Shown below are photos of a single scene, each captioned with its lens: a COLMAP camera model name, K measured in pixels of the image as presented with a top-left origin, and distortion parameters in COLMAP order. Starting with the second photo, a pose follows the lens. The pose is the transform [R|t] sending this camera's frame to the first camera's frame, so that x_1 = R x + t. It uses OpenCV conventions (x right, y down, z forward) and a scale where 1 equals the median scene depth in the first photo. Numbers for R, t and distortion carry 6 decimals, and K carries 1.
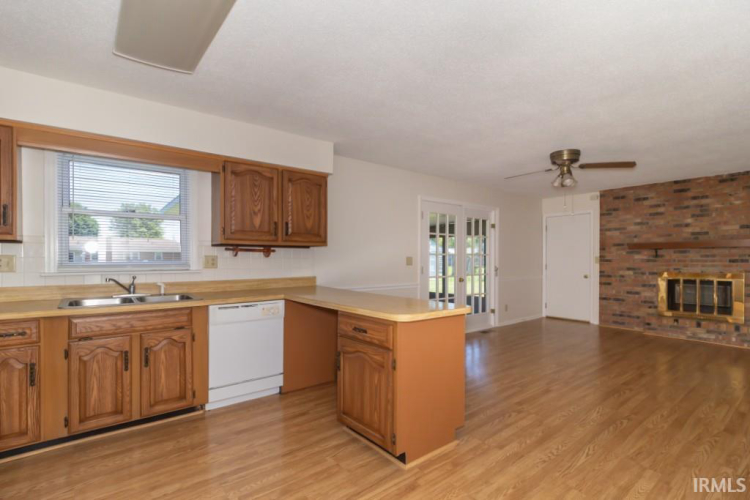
lens RADIAL K [[367.4, 0, 362.3], [0, 367.4, 259.6], [0, 0, 1]] dist [-0.001555, 0.000033]
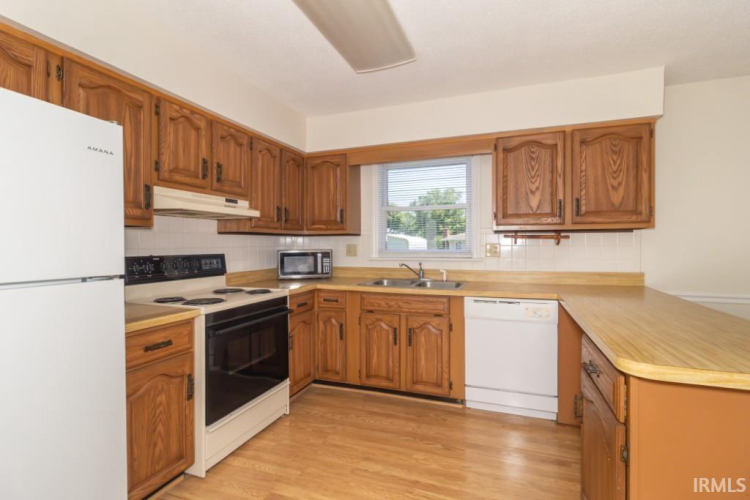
lens RADIAL K [[355.1, 0, 383.2], [0, 355.1, 249.9], [0, 0, 1]] dist [0.000428, -0.000401]
pose [[0.539035, 0.009394, -0.842231, 0.122852], [-0.003035, 0.999953, 0.009210, -0.001310], [0.842278, -0.002408, 0.539039, 0.175257]]
